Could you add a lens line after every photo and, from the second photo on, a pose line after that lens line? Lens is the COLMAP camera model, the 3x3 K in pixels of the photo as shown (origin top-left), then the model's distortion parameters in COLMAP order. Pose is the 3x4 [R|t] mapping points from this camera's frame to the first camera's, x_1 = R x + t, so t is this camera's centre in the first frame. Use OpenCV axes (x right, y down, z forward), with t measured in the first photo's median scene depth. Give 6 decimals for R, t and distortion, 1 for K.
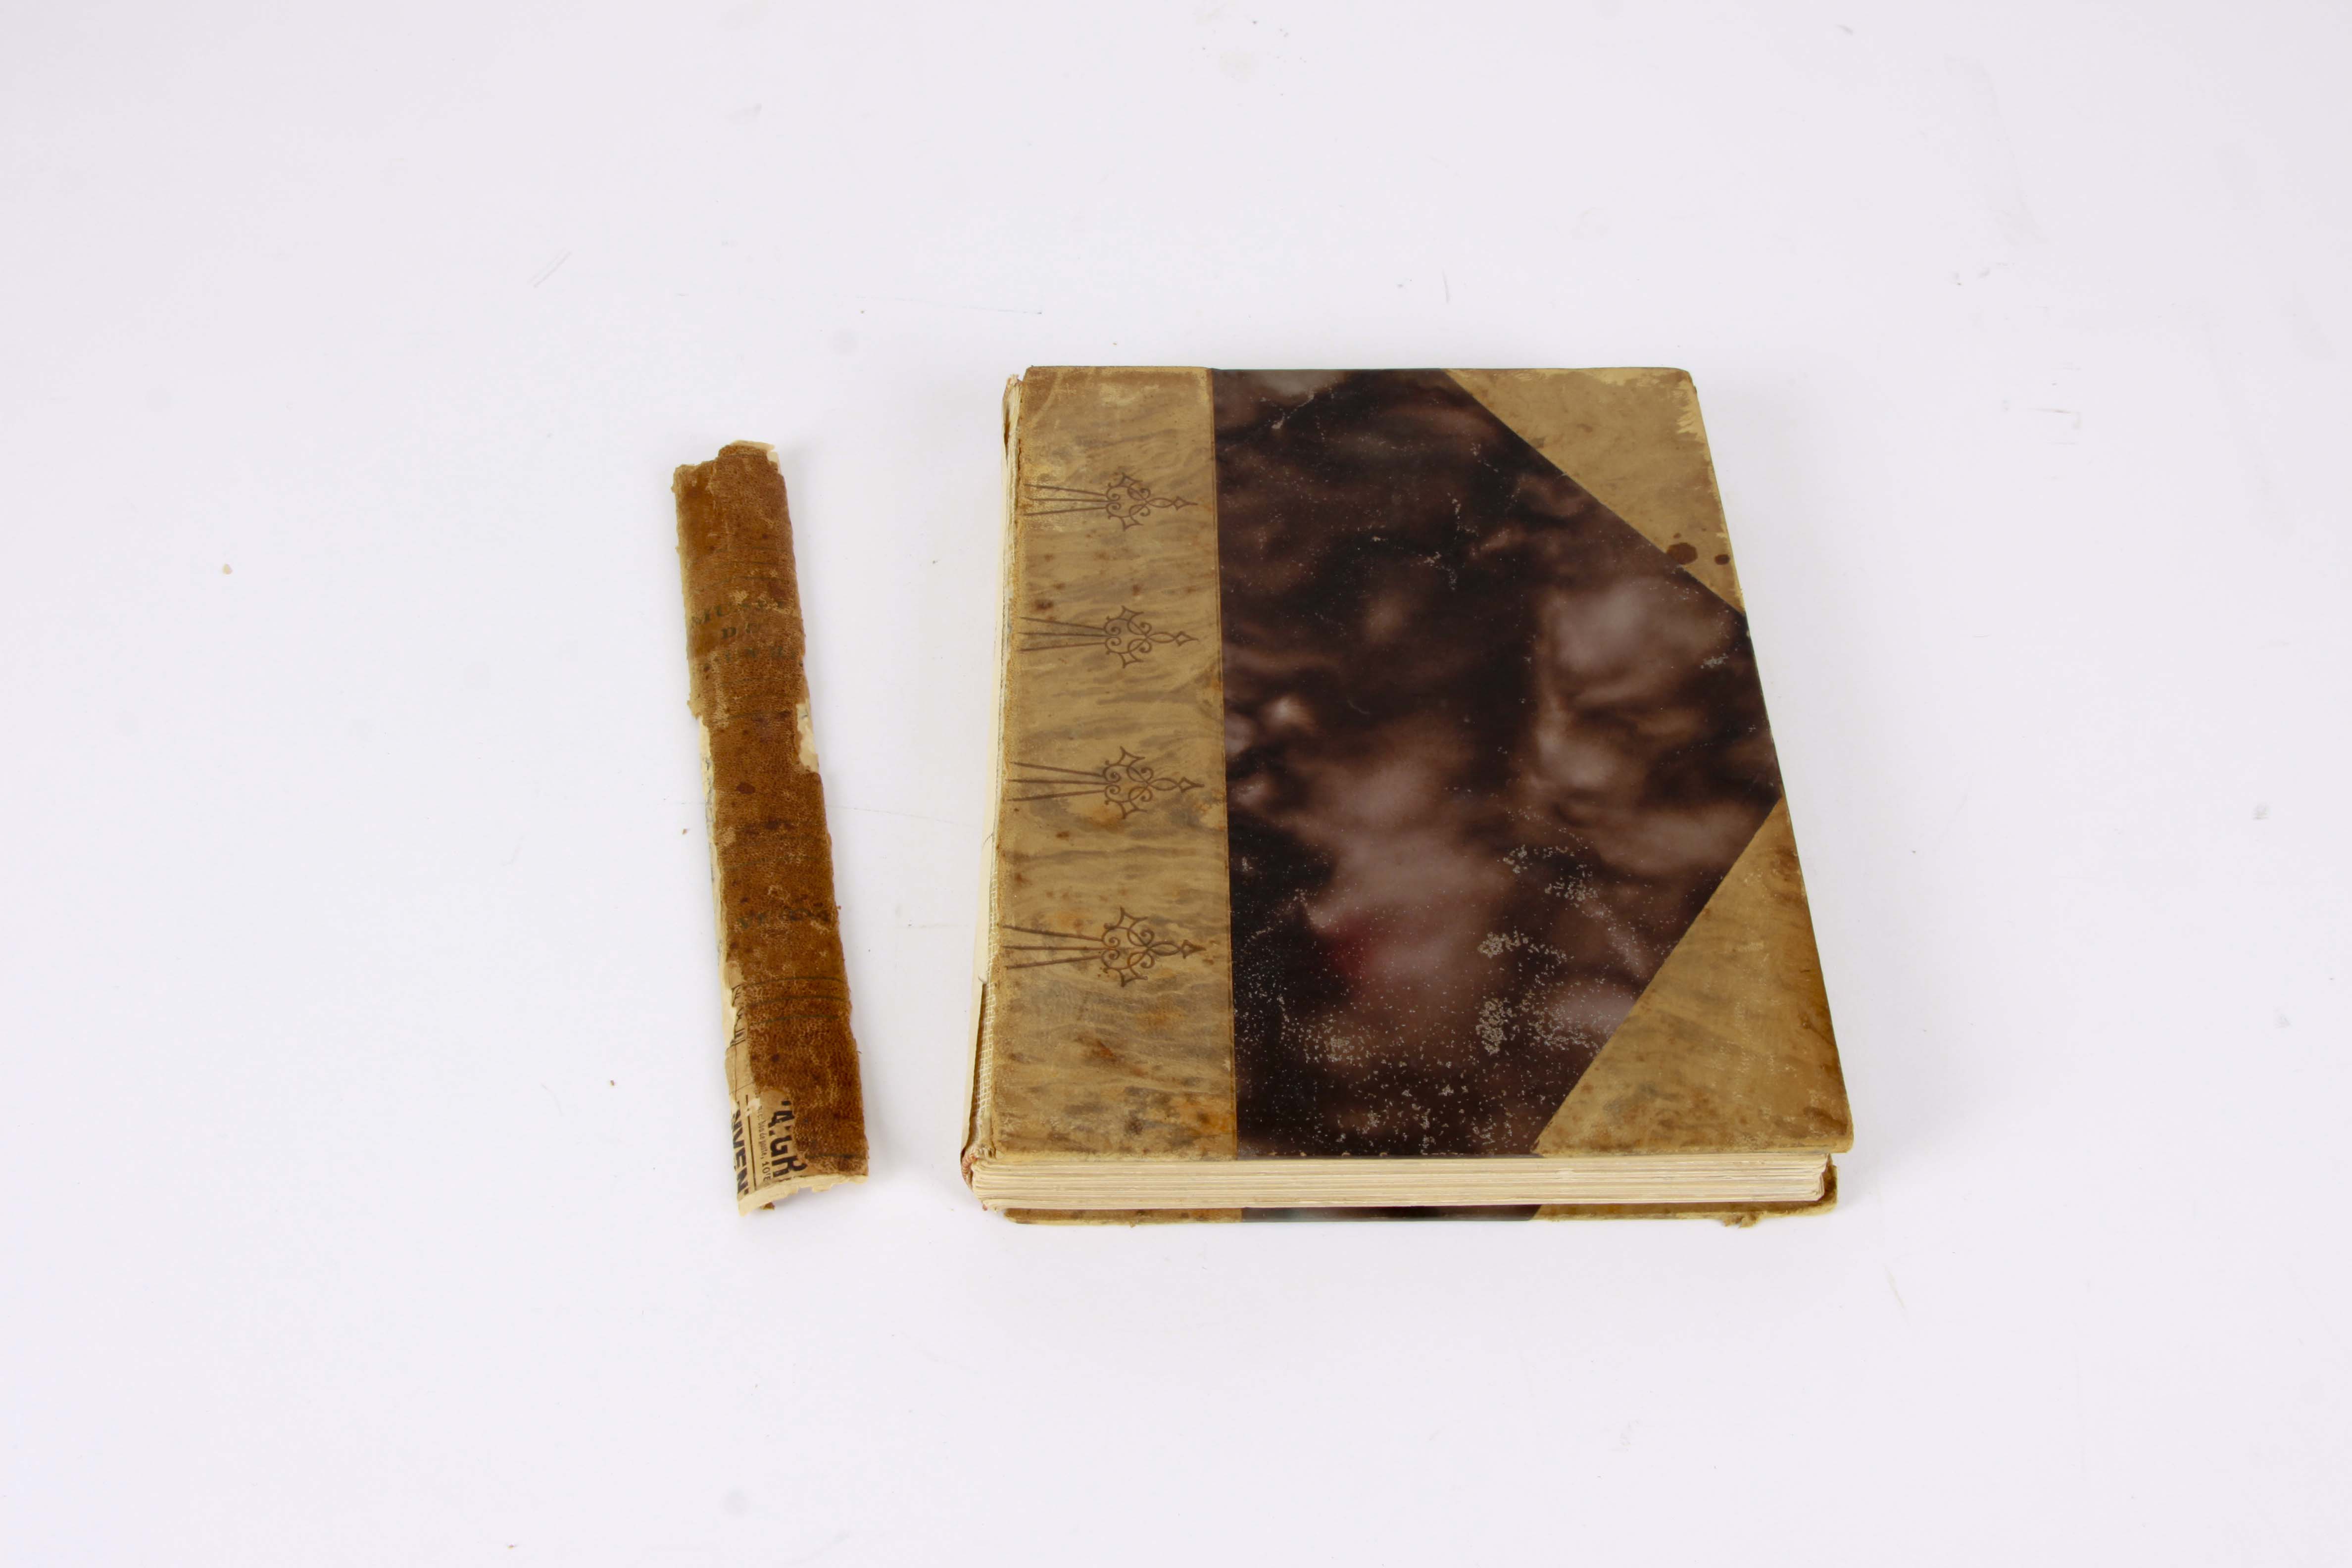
lens RADIAL K [[2673.3, 0, 1183.4], [0, 2673.3, 787.7], [0, 0, 1]] dist [-0.147496, 0.000000]
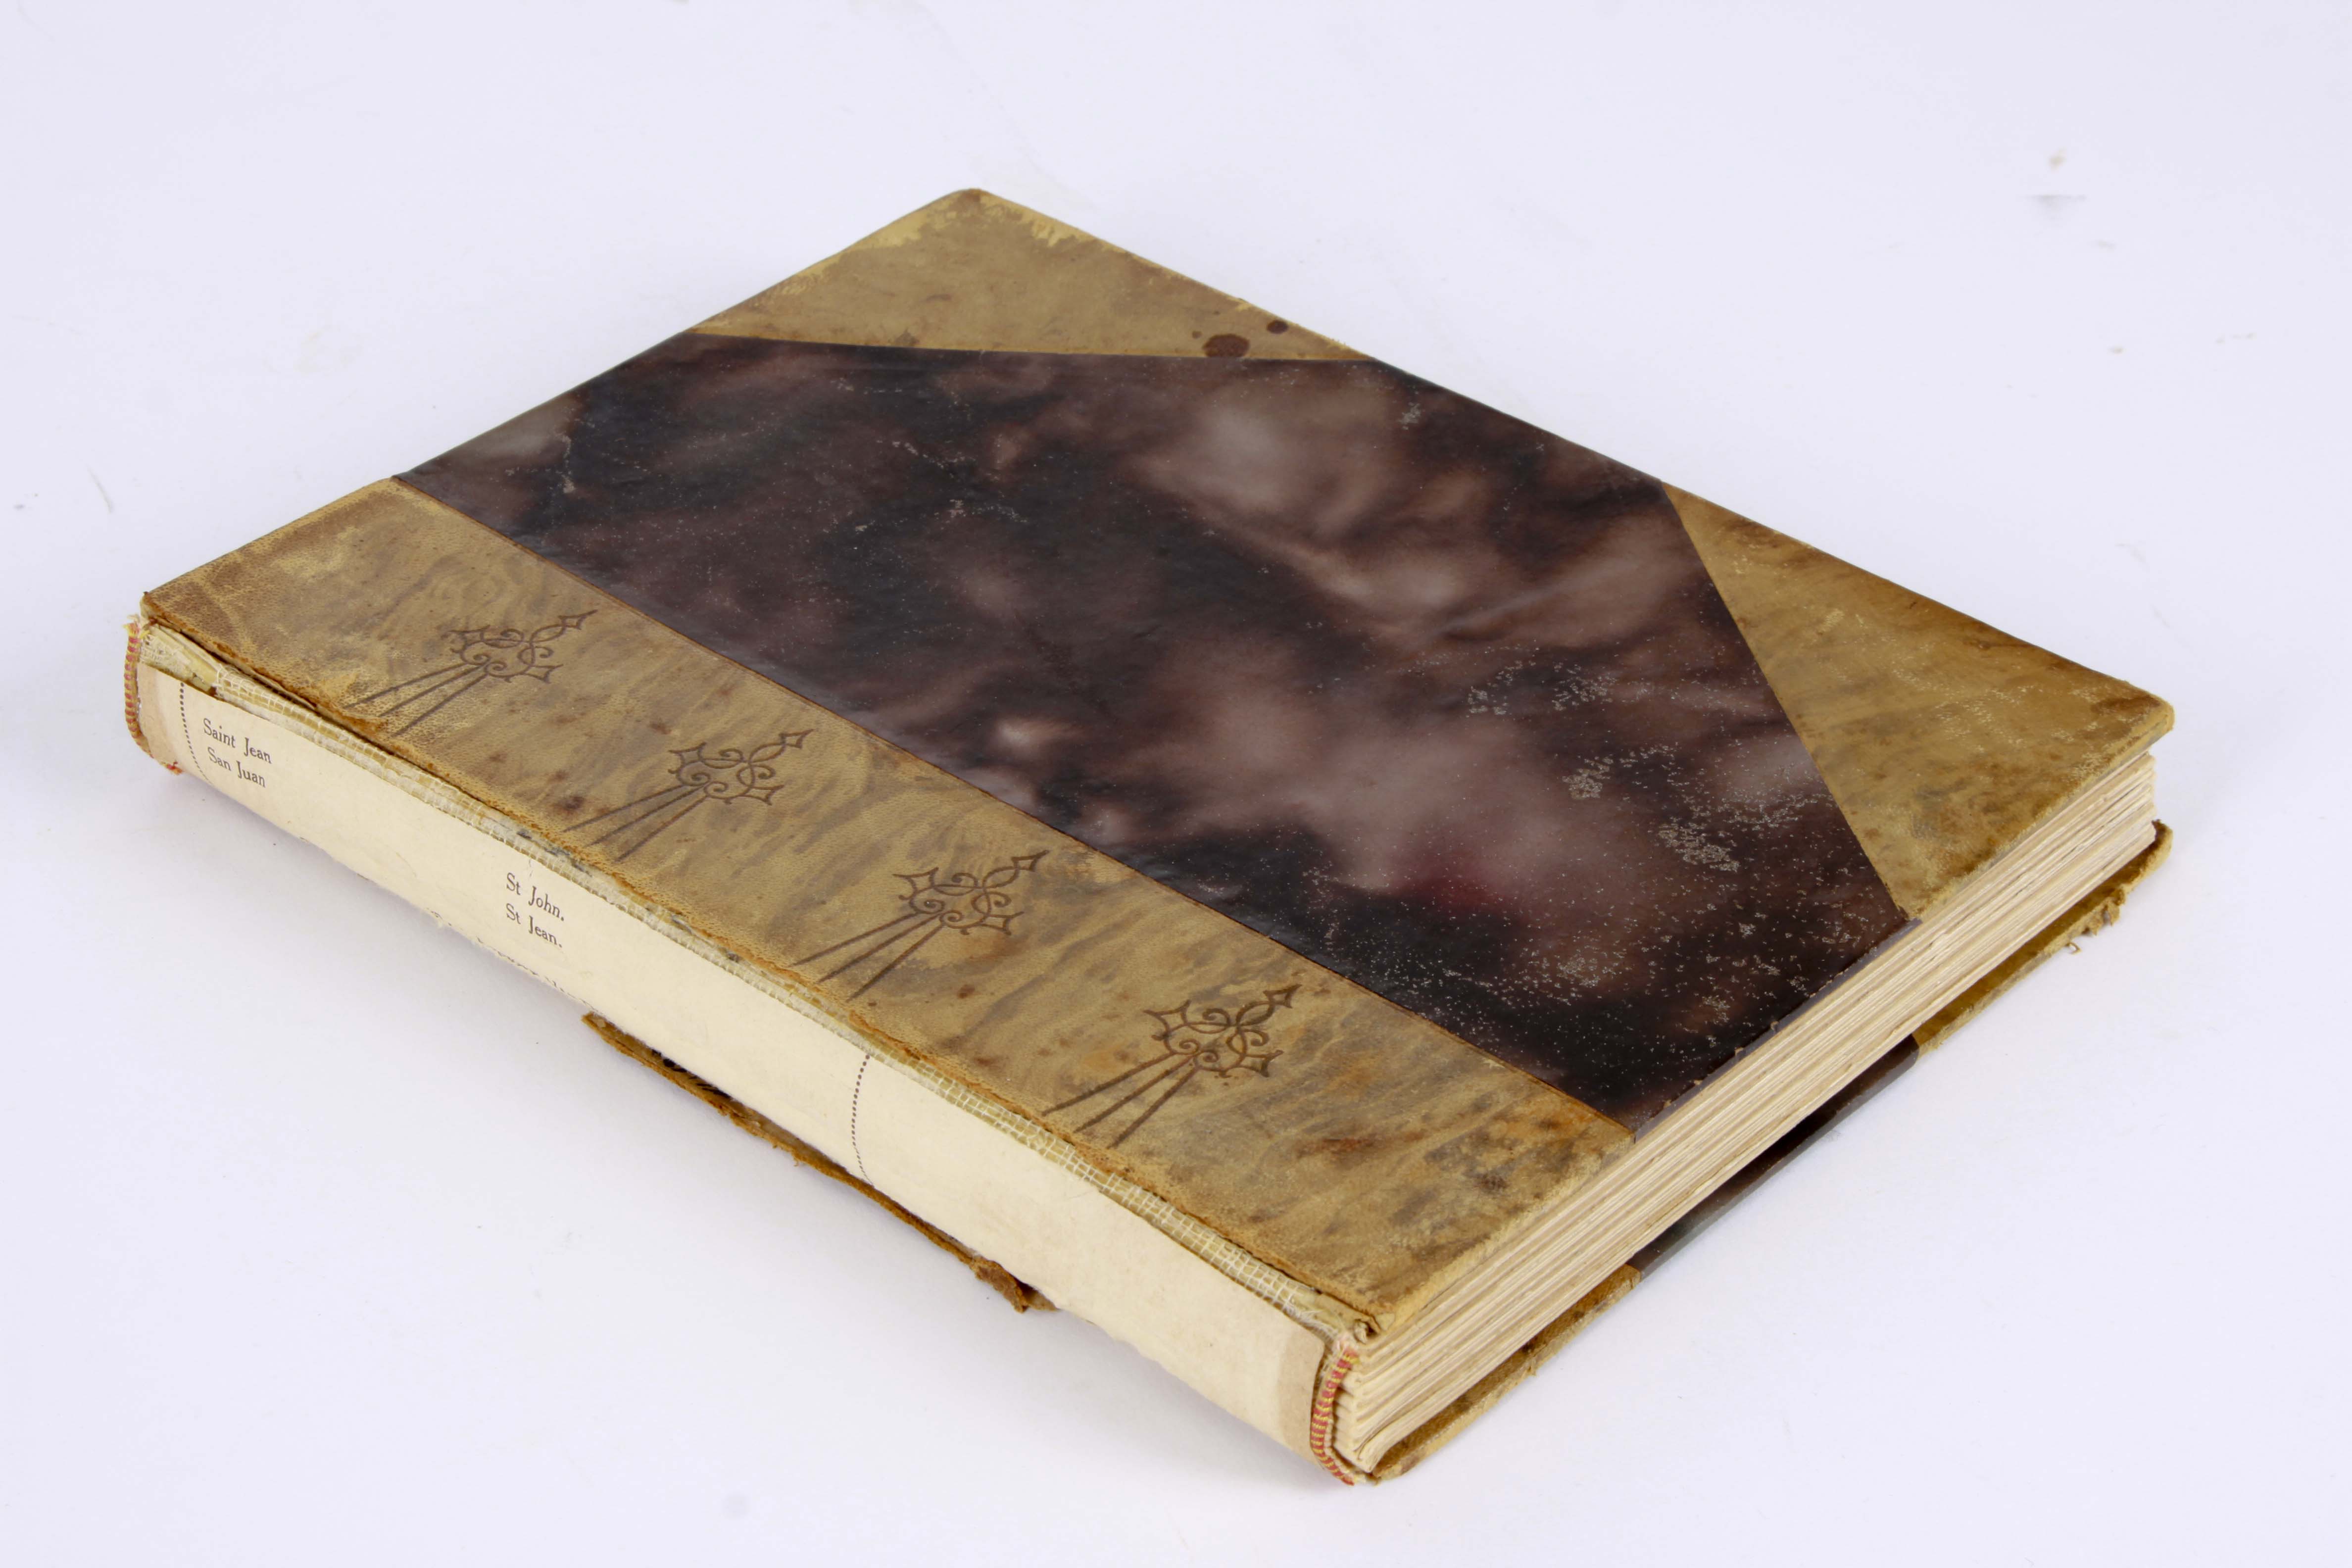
lens RADIAL K [[5243.9, 0, 1179.6], [0, 5243.9, 786.0], [0, 0, 1]] dist [0.073424, 0.000000]
pose [[0.654024, -0.407231, 0.637507, -0.723823], [0.575020, 0.815210, -0.069172, 0.086643], [-0.491533, 0.411819, 0.767333, 0.069267]]
